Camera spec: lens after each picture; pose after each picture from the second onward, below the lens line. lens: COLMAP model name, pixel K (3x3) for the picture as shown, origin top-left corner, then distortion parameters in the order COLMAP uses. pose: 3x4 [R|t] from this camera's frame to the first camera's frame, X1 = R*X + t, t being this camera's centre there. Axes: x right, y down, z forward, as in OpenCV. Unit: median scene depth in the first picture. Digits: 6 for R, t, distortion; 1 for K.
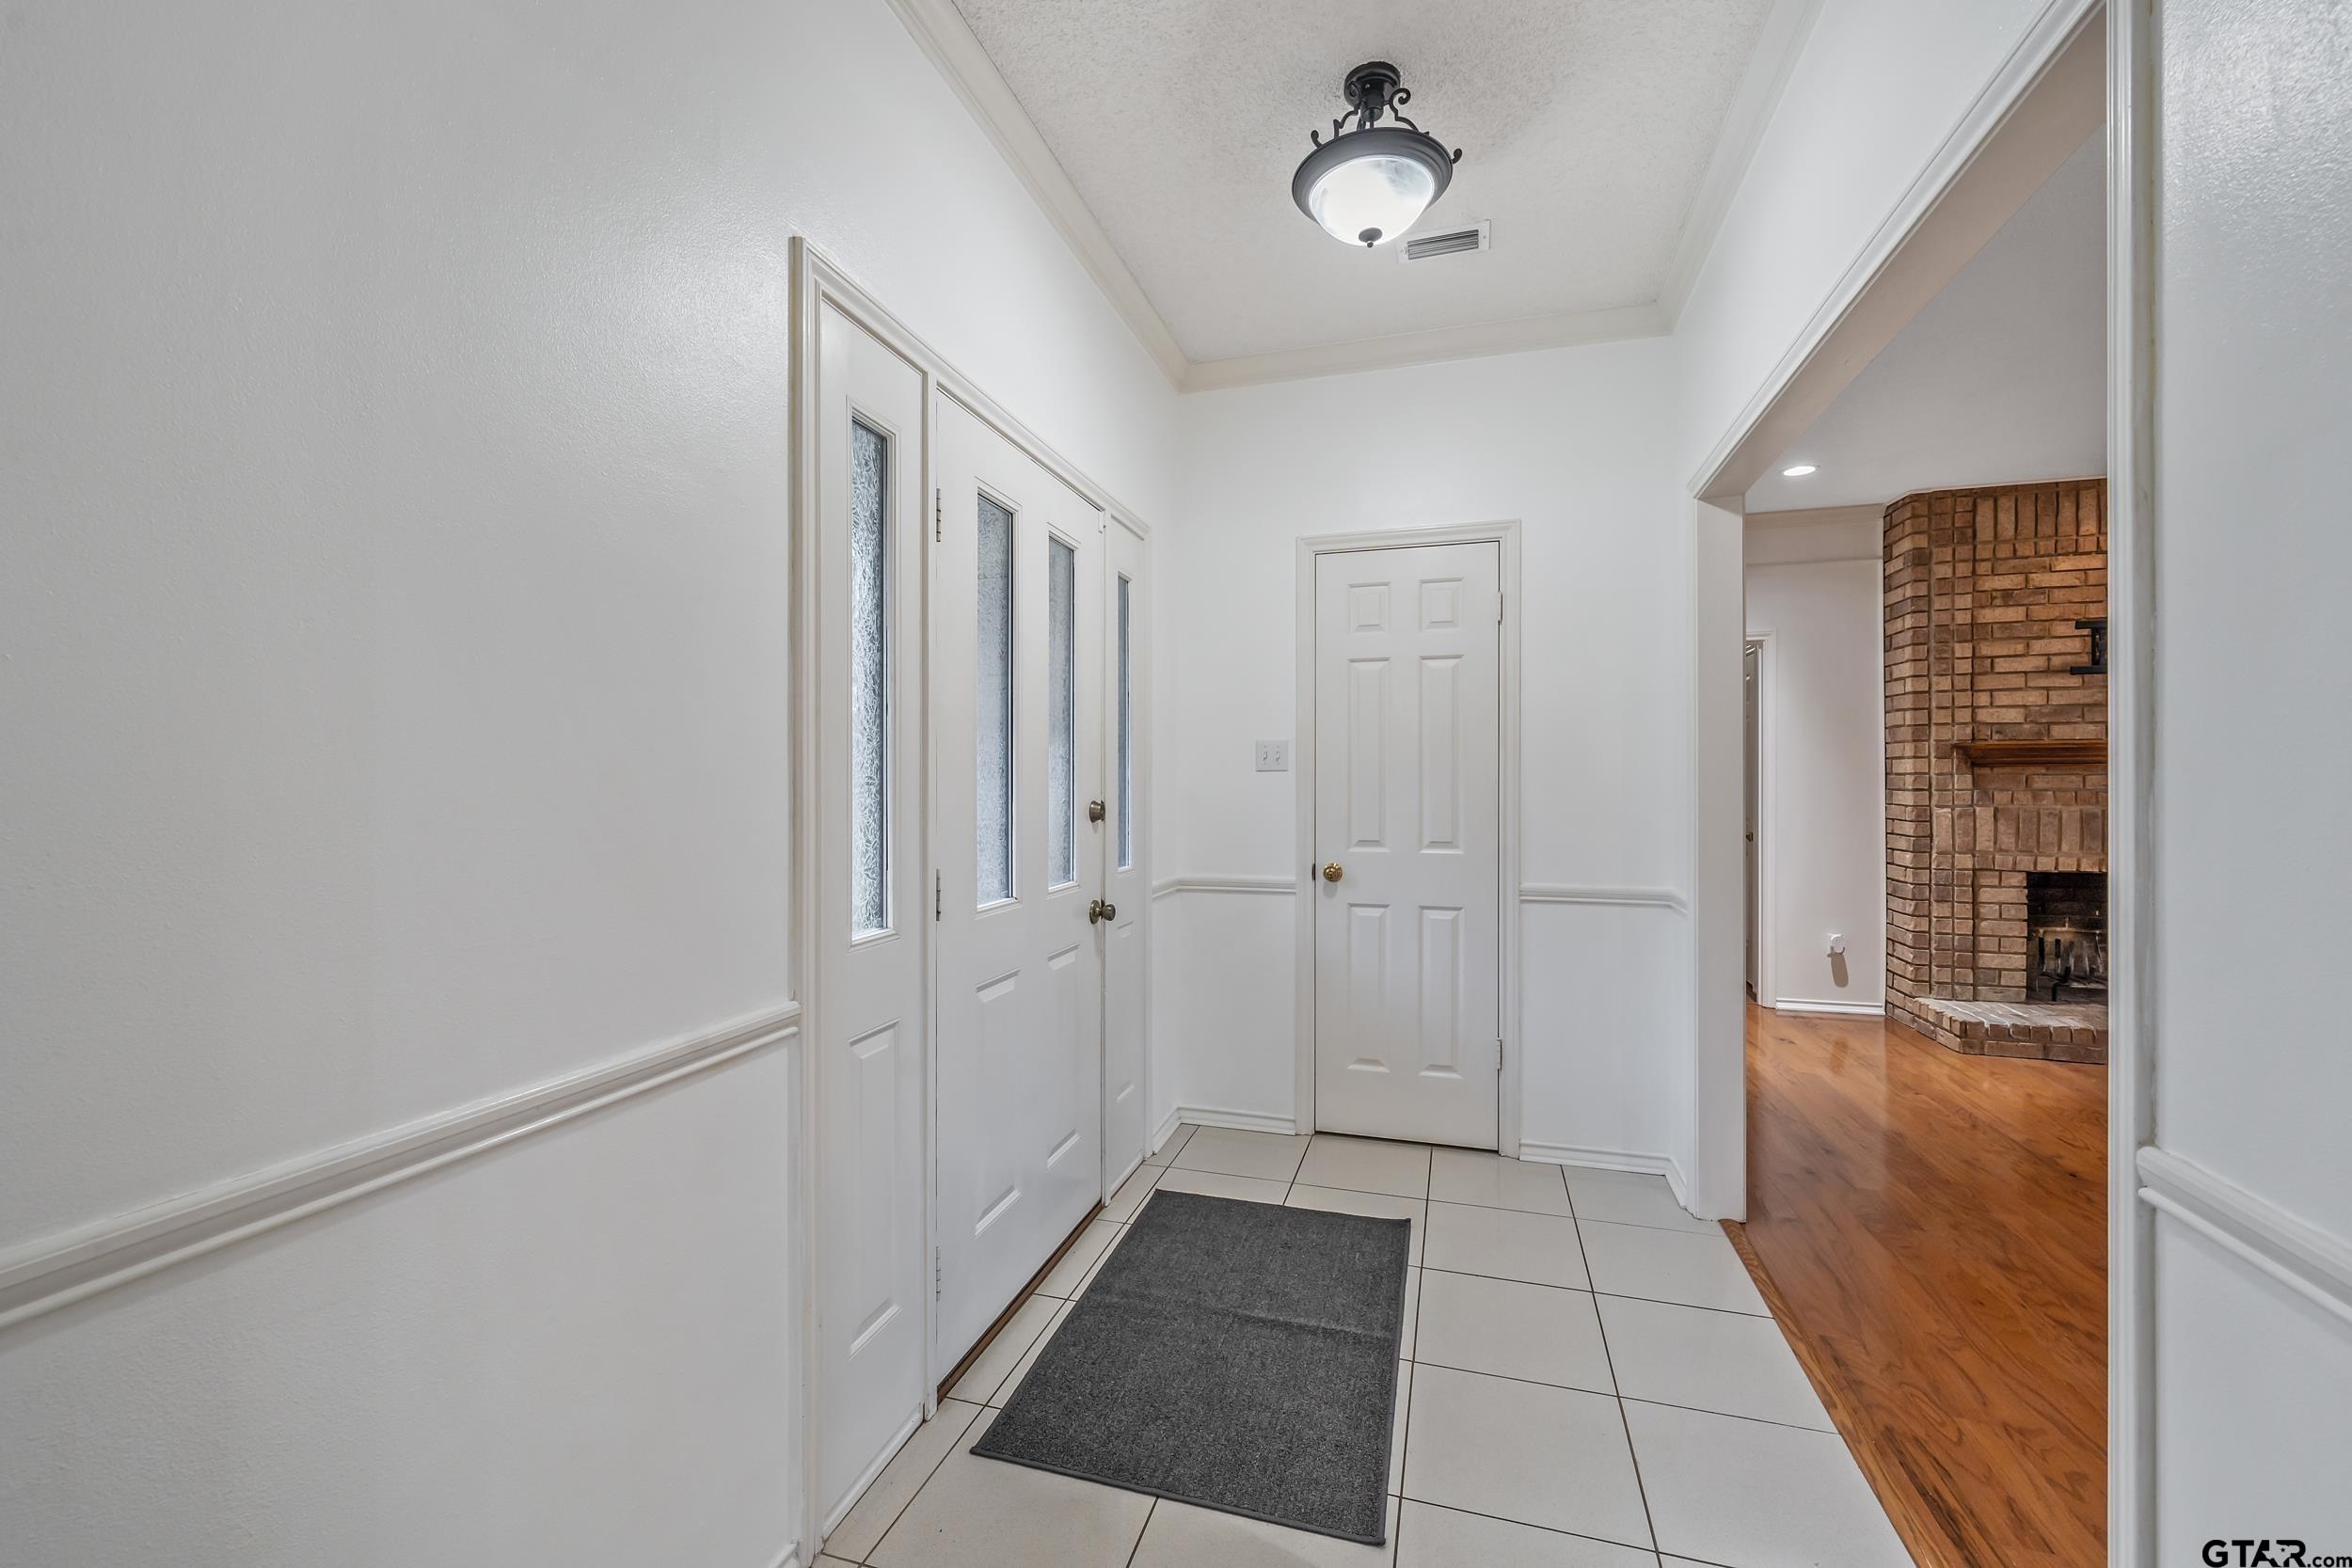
lens RADIAL K [[939.2, 0, 1176.0], [0, 939.2, 784.0], [0, 0, 1]] dist [-0.002505, -0.000327]
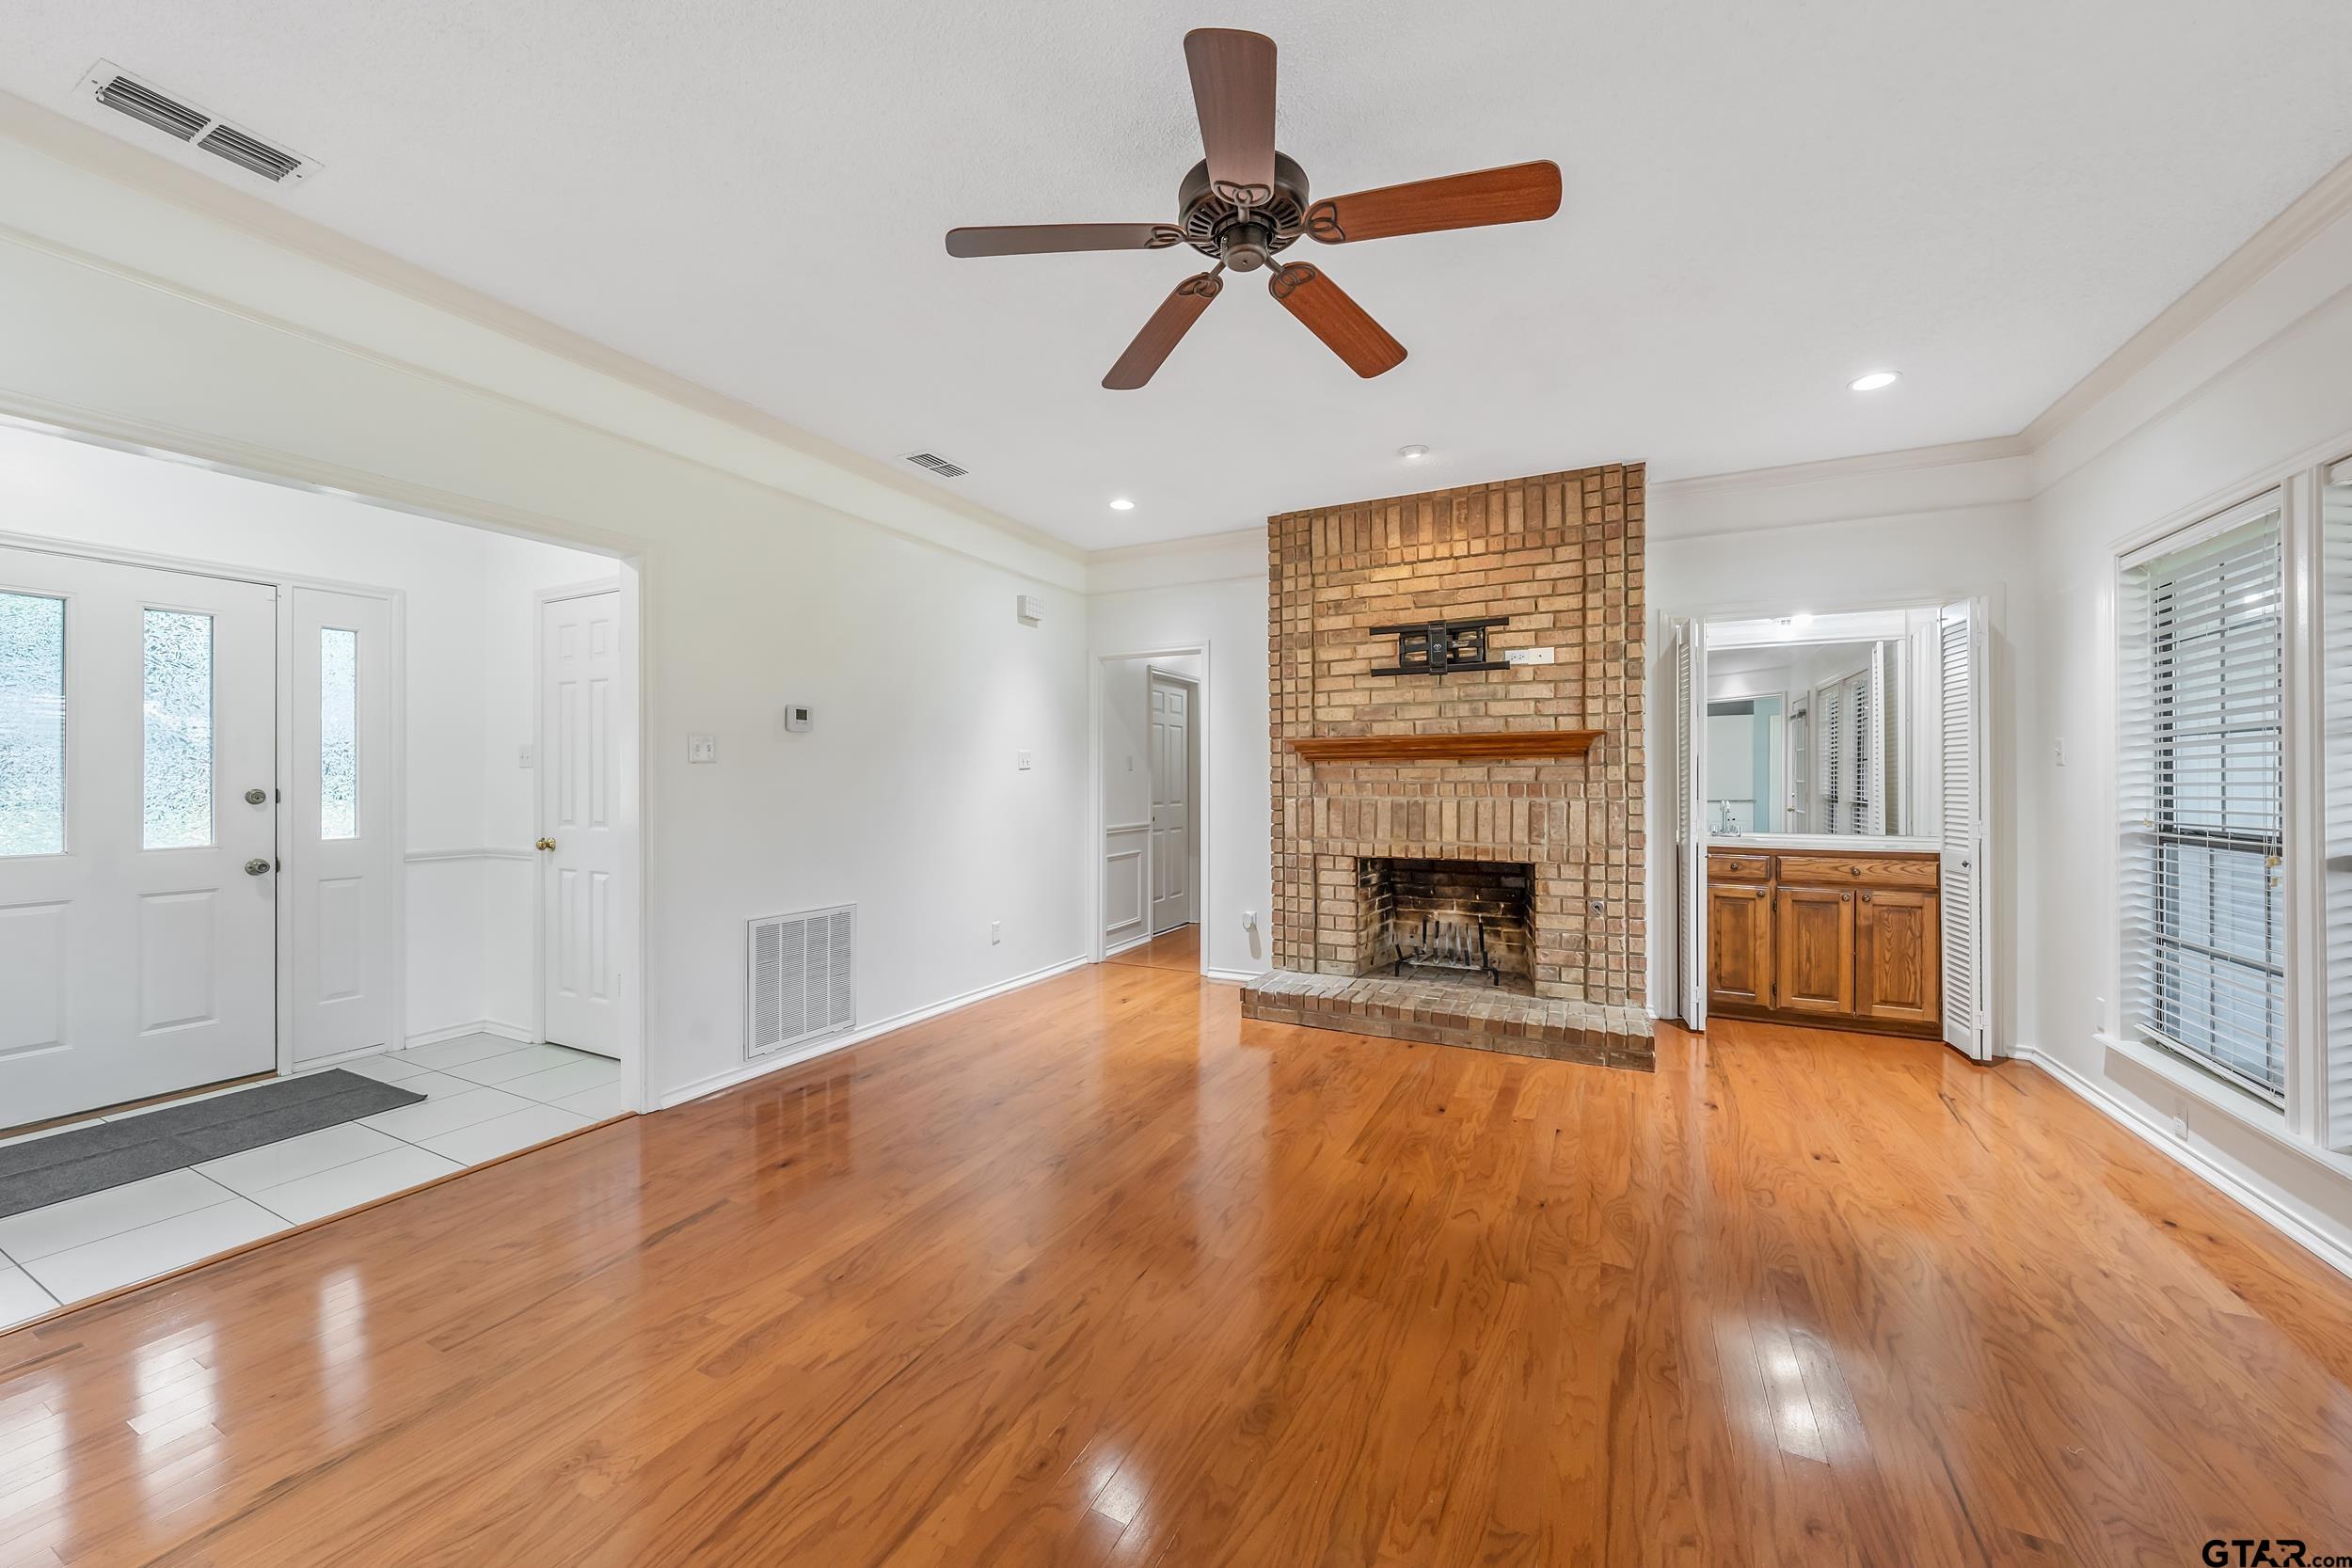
lens RADIAL K [[867.7, 0, 1184.5], [0, 867.7, 774.4], [0, 0, 1]] dist [0.000232, 0.000016]
pose [[0.985426, -0.002039, -0.170095, 0.876267], [0.001269, 0.999988, -0.004638, 0.001856], [0.170102, 0.004355, 0.985417, -0.033808]]
